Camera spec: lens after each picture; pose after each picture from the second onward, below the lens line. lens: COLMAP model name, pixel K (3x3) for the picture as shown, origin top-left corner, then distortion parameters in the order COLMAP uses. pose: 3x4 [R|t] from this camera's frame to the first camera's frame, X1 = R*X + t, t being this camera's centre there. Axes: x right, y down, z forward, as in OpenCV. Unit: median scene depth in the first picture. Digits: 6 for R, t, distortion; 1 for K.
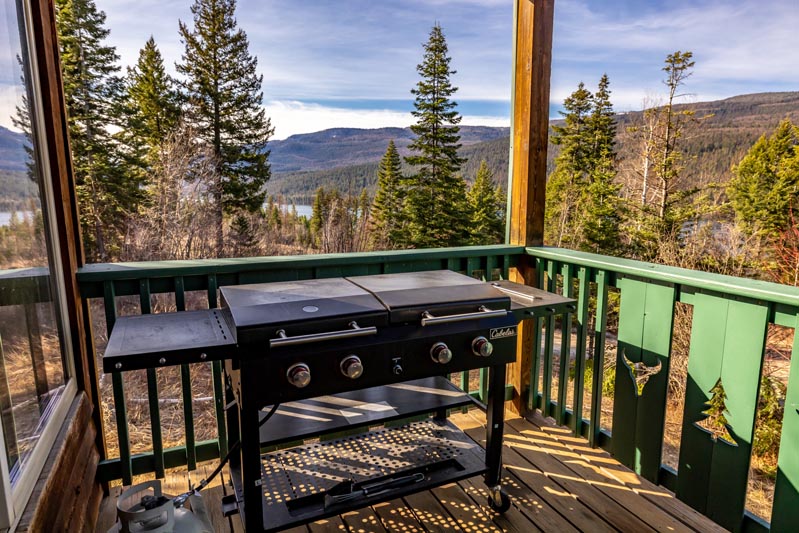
lens RADIAL K [[497.6, 0, 400.6], [0, 497.6, 264.6], [0, 0, 1]] dist [-0.000839, -0.002475]
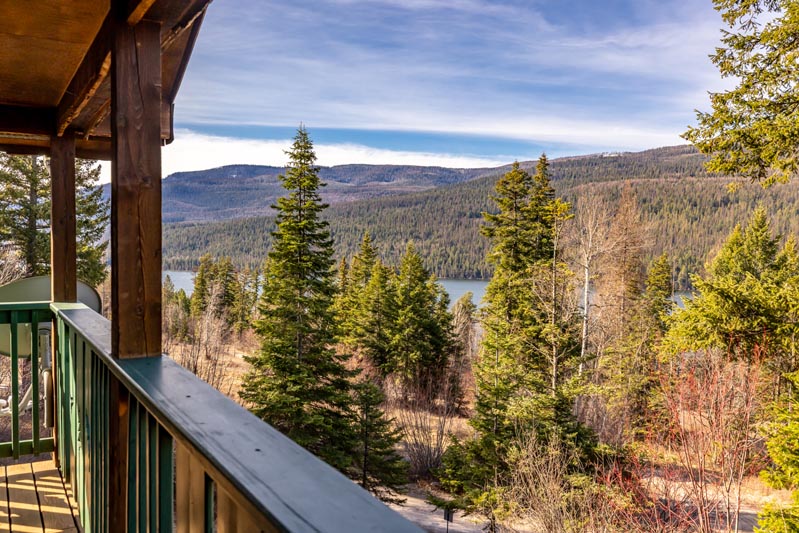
lens RADIAL K [[690.4, 0, 399.5], [0, 690.4, 266.5], [0, 0, 1]] dist [0.002421, 0.002367]
pose [[0.994196, 0.006386, 0.107390, 0.093023], [0.007275, 0.991960, -0.126340, -0.098090], [-0.107333, 0.126388, 0.986157, -0.080997]]
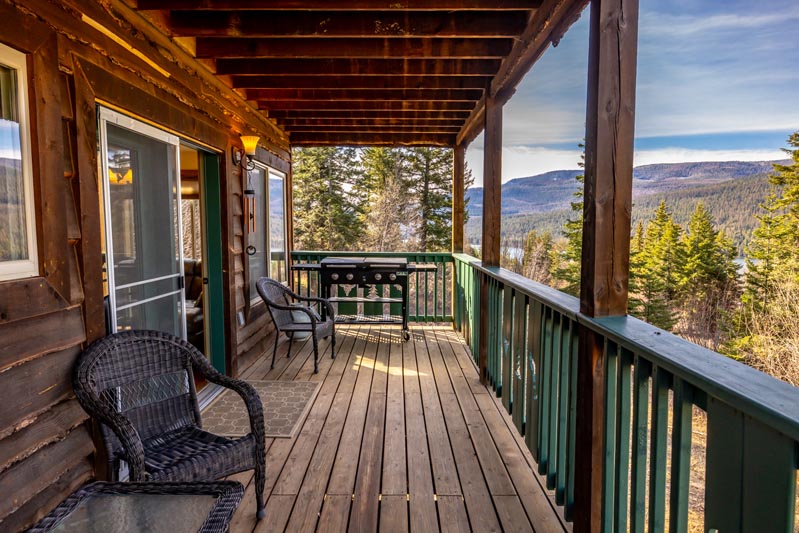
lens RADIAL K [[497.6, 0, 400.6], [0, 497.6, 264.6], [0, 0, 1]] dist [-0.000839, -0.002475]
pose [[0.910800, 0.035345, -0.411333, 0.109191], [-0.070203, 0.995078, -0.069943, 0.021957], [0.406836, 0.092581, 0.908798, -0.135911]]
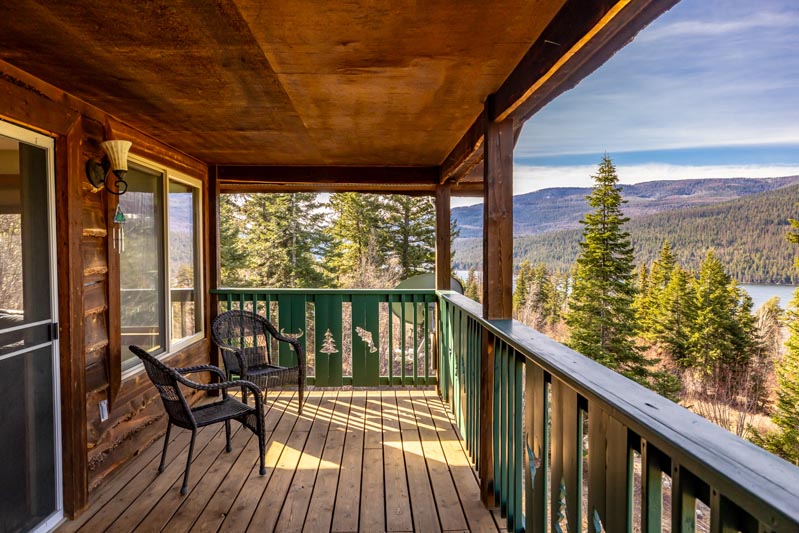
lens RADIAL K [[556.9, 0, 399.5], [0, 556.9, 266.5], [0, 0, 1]] dist [-0.001568, 0.001049]
pose [[0.925704, 0.010634, -0.378099, 0.094571], [-0.060465, 0.990910, -0.120169, -0.093720], [0.373384, 0.134103, 0.917933, -0.106921]]
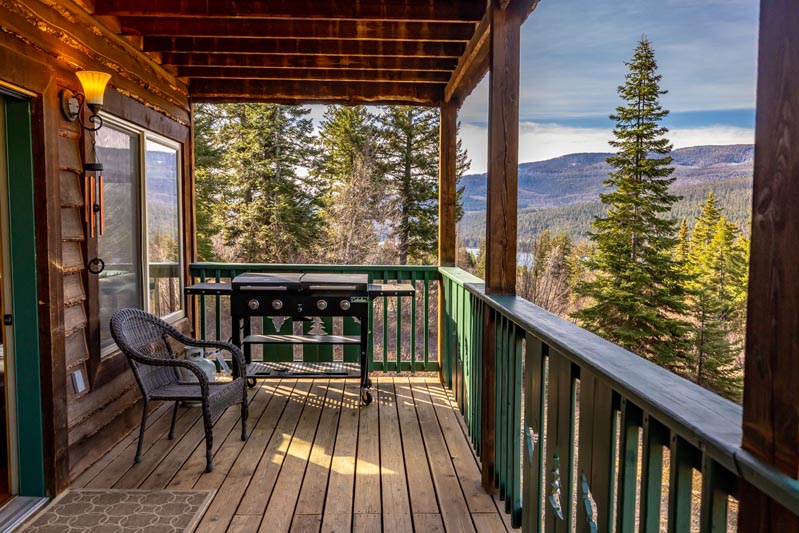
lens RADIAL K [[646.3, 0, 399.5], [0, 646.3, 266.5], [0, 0, 1]] dist [0.003799, -0.001300]
pose [[0.925484, 0.032158, -0.377420, 0.097836], [-0.068725, 0.994108, -0.083820, 0.015370], [0.372501, 0.103512, 0.922241, -0.098582]]
